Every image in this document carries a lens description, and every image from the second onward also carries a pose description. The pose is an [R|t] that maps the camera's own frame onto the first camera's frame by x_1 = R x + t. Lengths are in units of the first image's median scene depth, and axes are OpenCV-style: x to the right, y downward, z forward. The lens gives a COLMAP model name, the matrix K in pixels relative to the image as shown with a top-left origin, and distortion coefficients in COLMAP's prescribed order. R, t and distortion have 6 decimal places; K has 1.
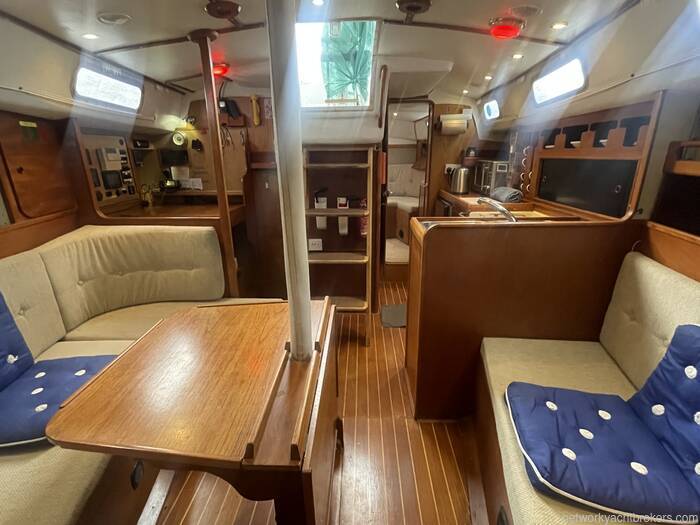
lens RADIAL K [[342.8, 0, 350.0], [0, 342.8, 262.5], [0, 0, 1]] dist [0.000323, 0.000061]
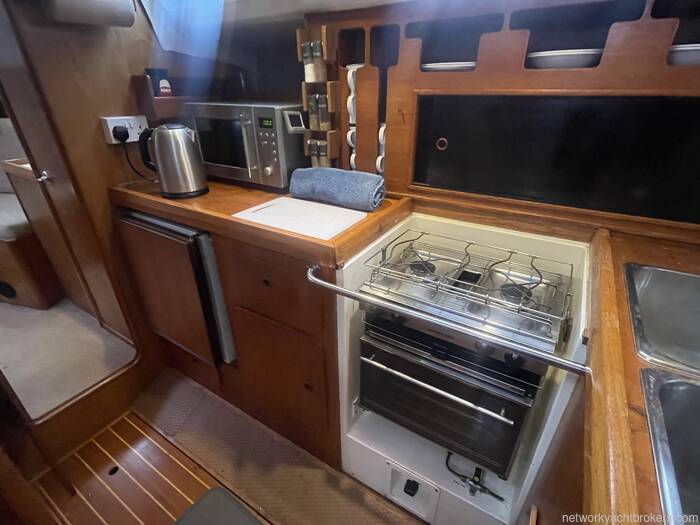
lens RADIAL K [[342.8, 0, 350.0], [0, 342.8, 262.5], [0, 0, 1]] dist [0.000323, 0.000061]
pose [[0.498108, -0.389965, 0.774478, 0.060139], [0.264190, 0.918953, 0.292796, -0.160759], [-0.825889, 0.058765, 0.560762, 0.519695]]
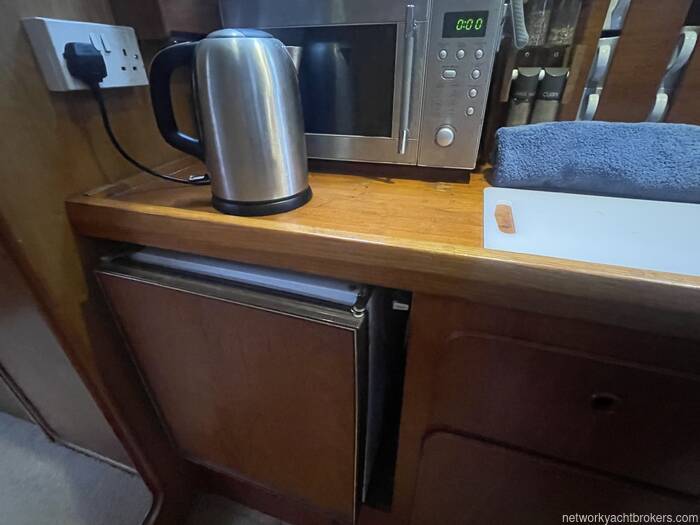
lens RADIAL K [[342.8, 0, 350.0], [0, 342.8, 262.5], [0, 0, 1]] dist [0.000323, 0.000061]
pose [[0.282276, -0.485353, 0.827498, 0.134995], [0.305131, 0.863205, 0.402210, -0.191833], [-0.909514, 0.138961, 0.391758, 0.741882]]
